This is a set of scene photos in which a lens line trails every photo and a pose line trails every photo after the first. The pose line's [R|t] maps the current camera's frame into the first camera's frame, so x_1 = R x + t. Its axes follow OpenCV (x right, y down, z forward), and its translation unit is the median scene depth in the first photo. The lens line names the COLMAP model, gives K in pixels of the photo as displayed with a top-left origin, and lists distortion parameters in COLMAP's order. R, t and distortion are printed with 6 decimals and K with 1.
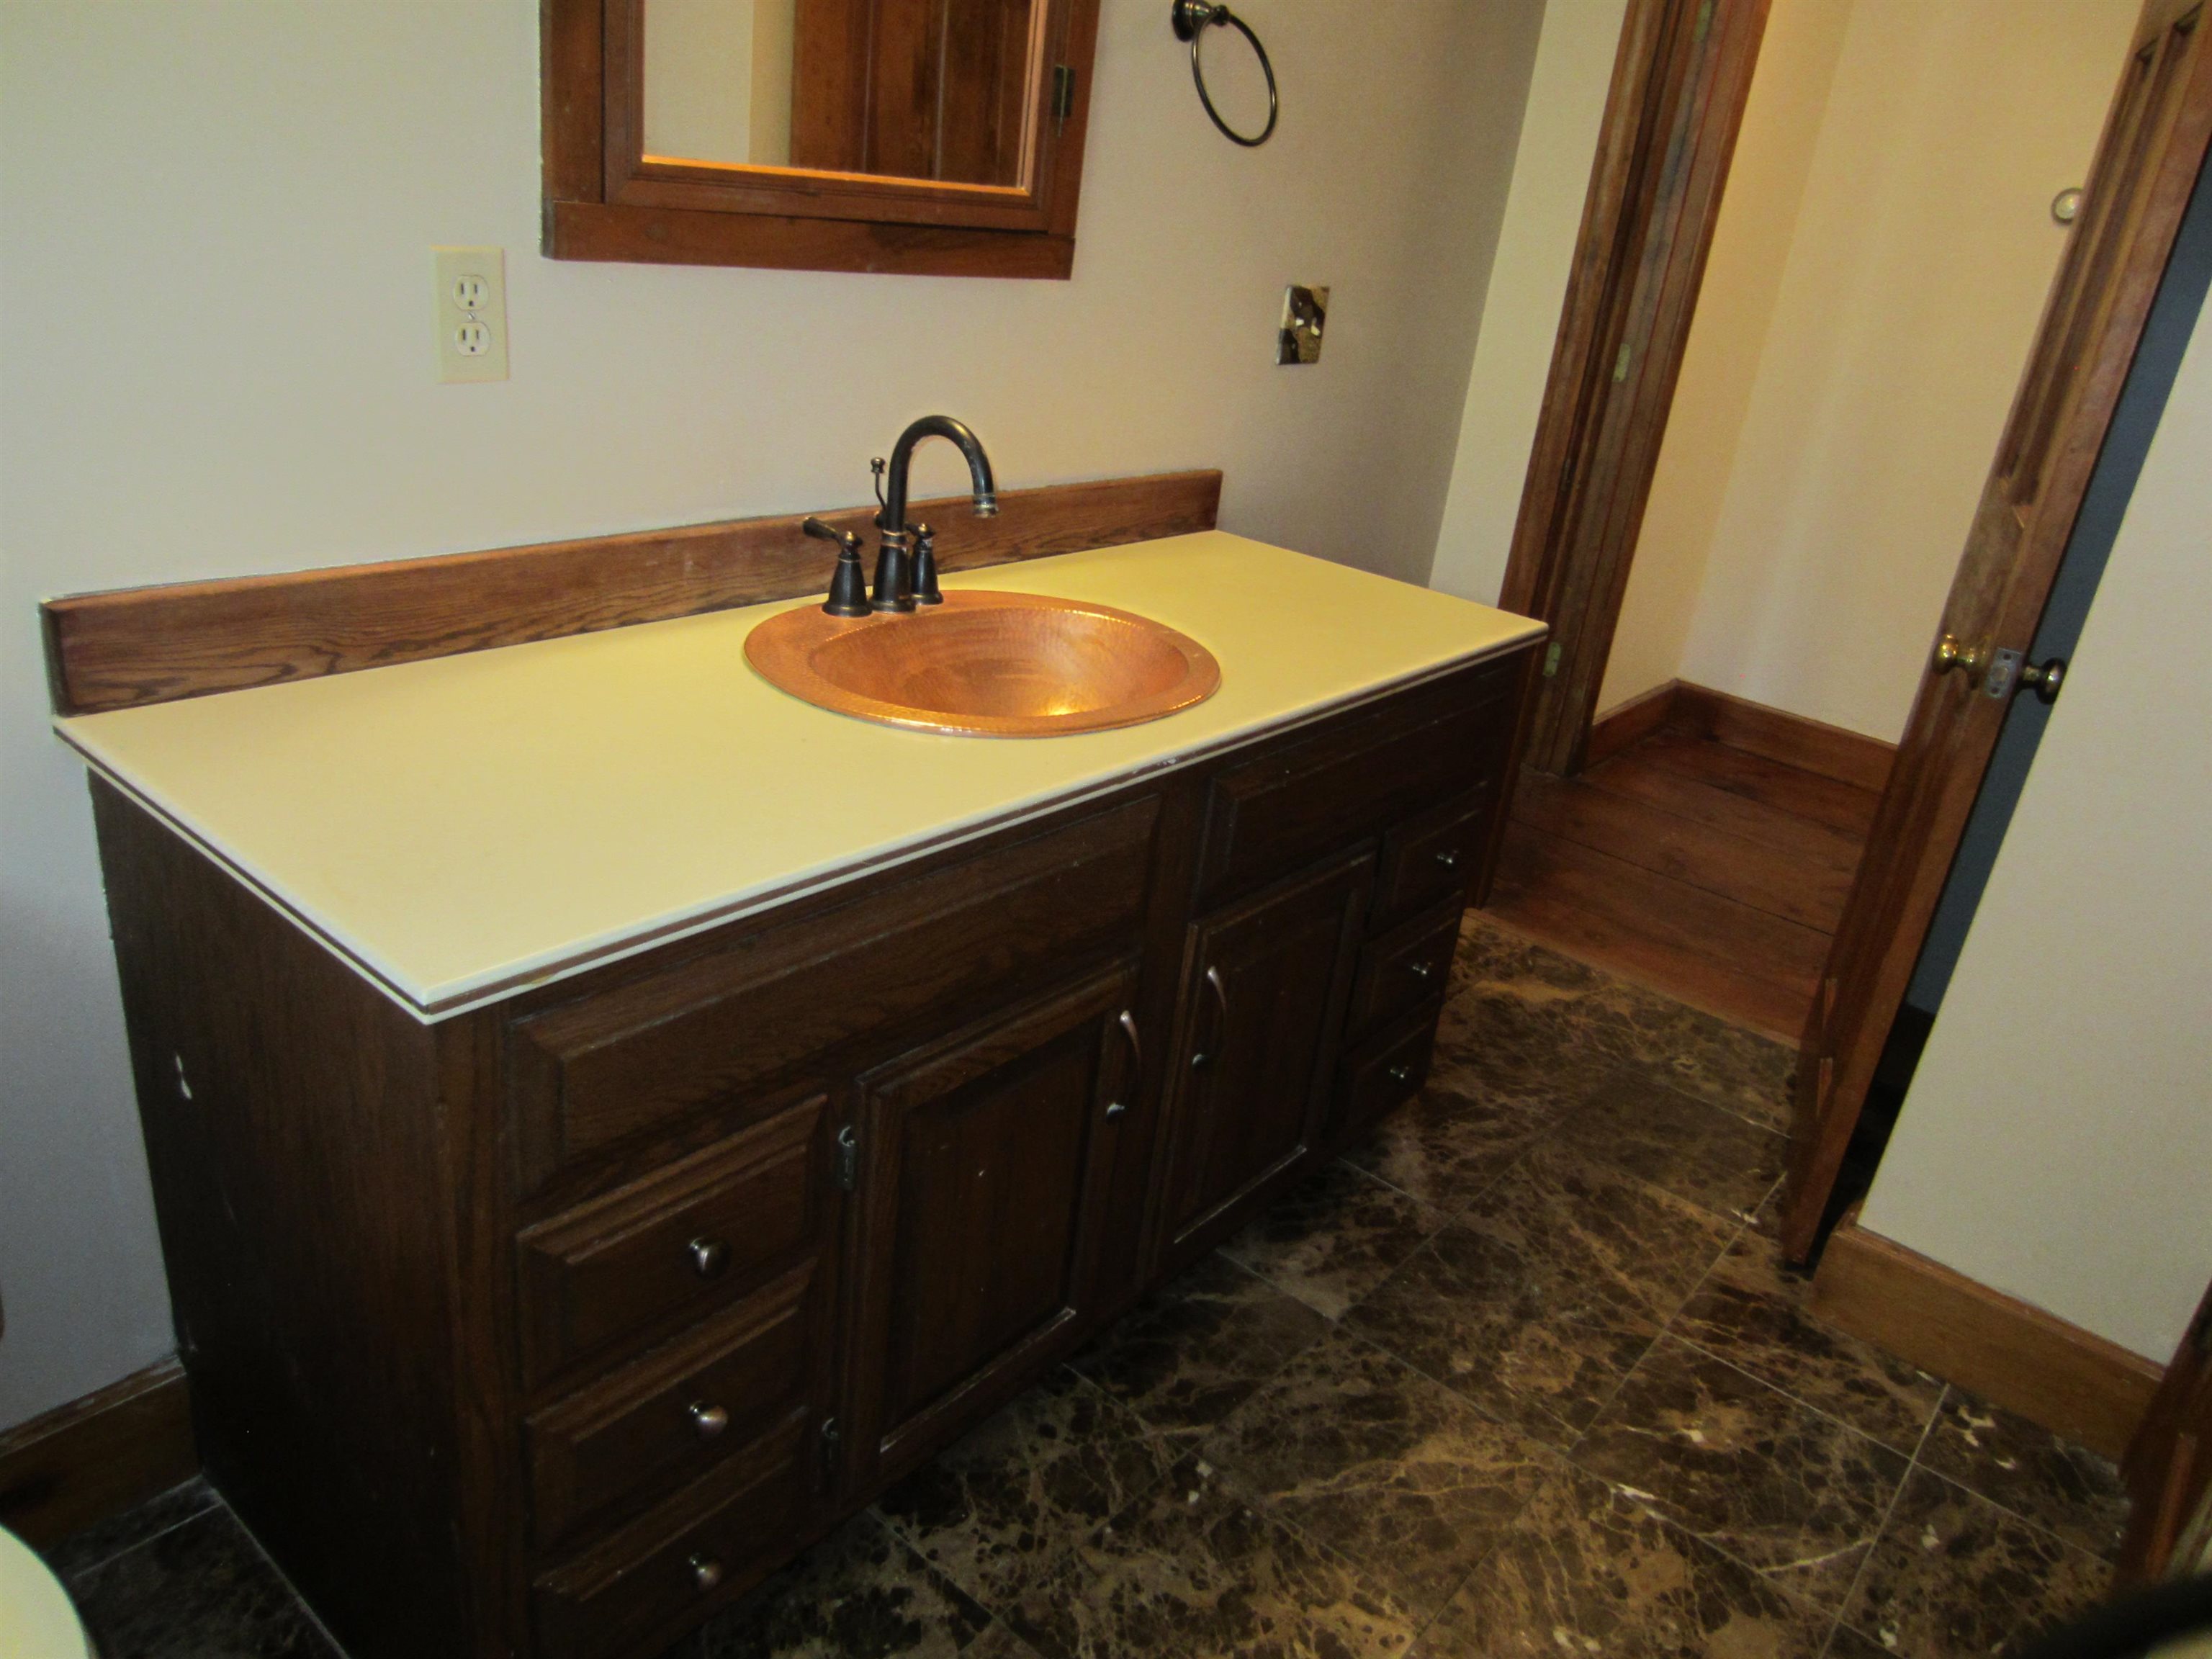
lens RADIAL K [[1559.6, 0, 1106.0], [0, 1559.6, 829.5], [0, 0, 1]] dist [-0.033001, -0.001831]
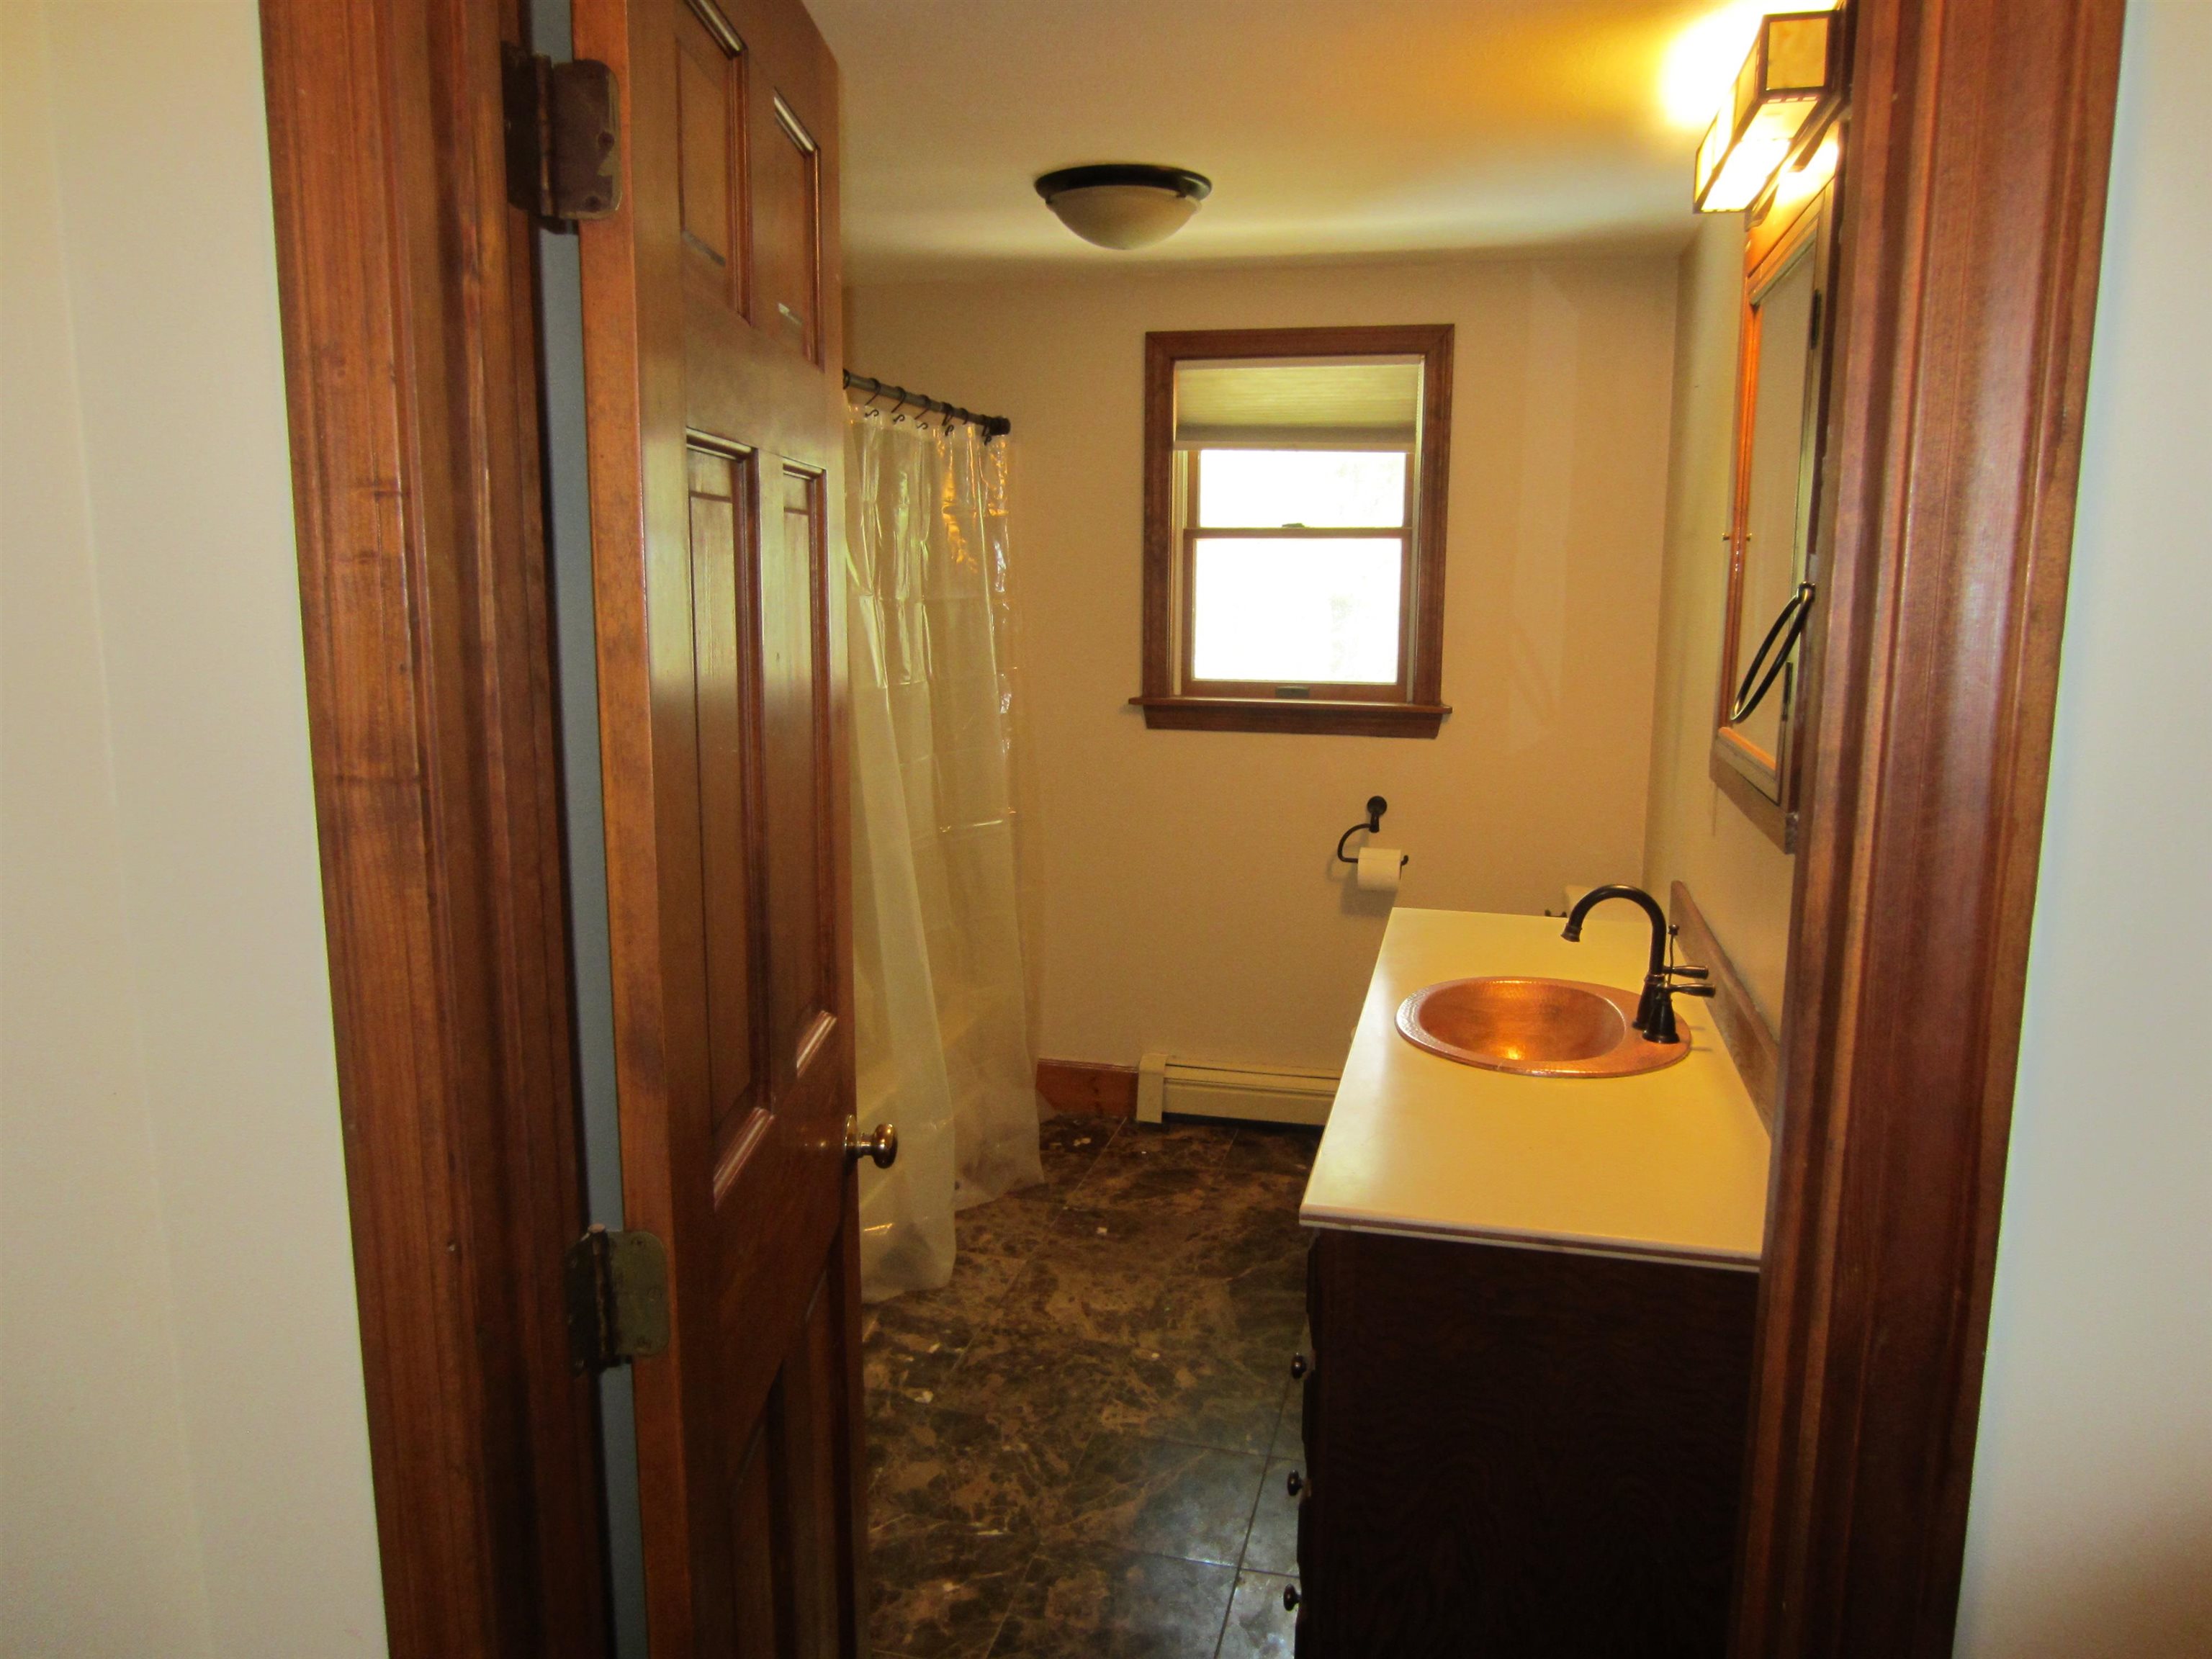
lens RADIAL K [[1559.6, 0, 1106.0], [0, 1559.6, 829.5], [0, 0, 1]] dist [-0.033001, -0.001831]
pose [[-0.895949, -0.048872, -0.441460, 0.896973], [-0.274091, 0.842941, 0.462952, -0.783913], [0.349499, 0.535781, -0.768628, 1.767391]]
